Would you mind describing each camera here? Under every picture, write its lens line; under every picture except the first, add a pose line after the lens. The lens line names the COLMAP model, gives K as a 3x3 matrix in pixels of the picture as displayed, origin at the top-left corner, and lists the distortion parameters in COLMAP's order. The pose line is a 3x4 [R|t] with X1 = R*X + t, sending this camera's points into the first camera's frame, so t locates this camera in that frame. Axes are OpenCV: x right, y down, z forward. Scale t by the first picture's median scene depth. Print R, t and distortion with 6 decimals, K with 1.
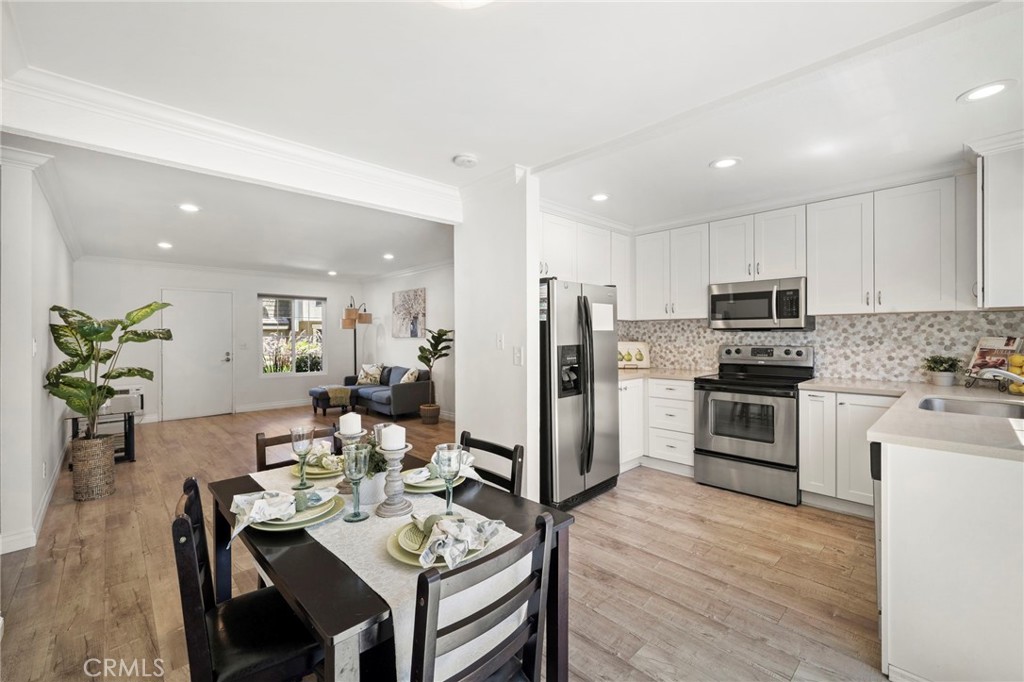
lens RADIAL K [[426.7, 0, 512.0], [0, 426.7, 341.0], [0, 0, 1]] dist [-0.000343, -0.000038]
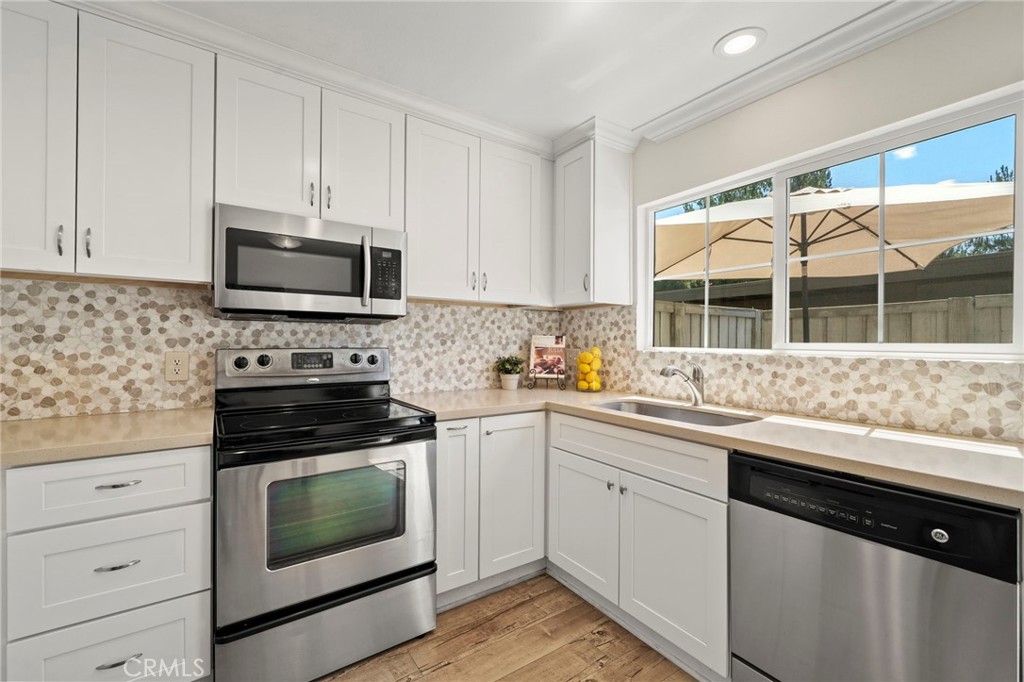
lens RADIAL K [[426.7, 0, 512.0], [0, 426.7, 341.0], [0, 0, 1]] dist [-0.000343, -0.000038]
pose [[0.150798, 0.008987, 0.988524, 0.110764], [0.008965, 0.999905, -0.010458, 0.010926], [-0.988524, 0.010439, 0.150703, 0.748087]]
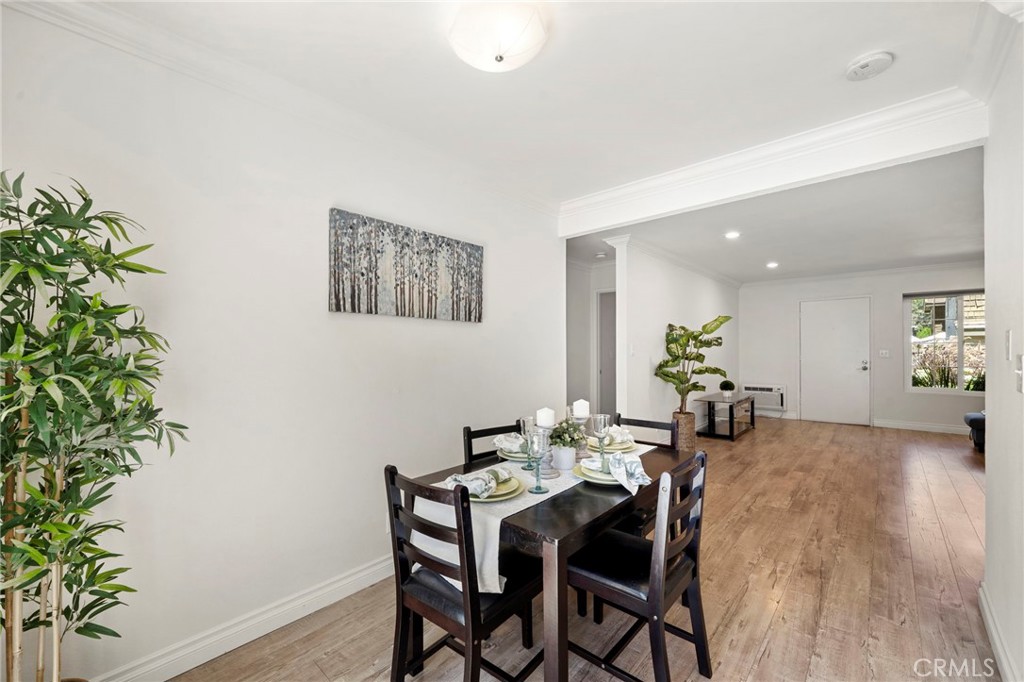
lens RADIAL K [[410.5, 0, 516.2], [0, 410.5, 361.0], [0, 0, 1]] dist [-0.000287, -0.000007]
pose [[0.085200, 0.032831, -0.995823, 0.383907], [-0.007576, 0.999449, 0.032302, 0.008160], [0.996335, 0.004792, 0.085402, 0.330585]]
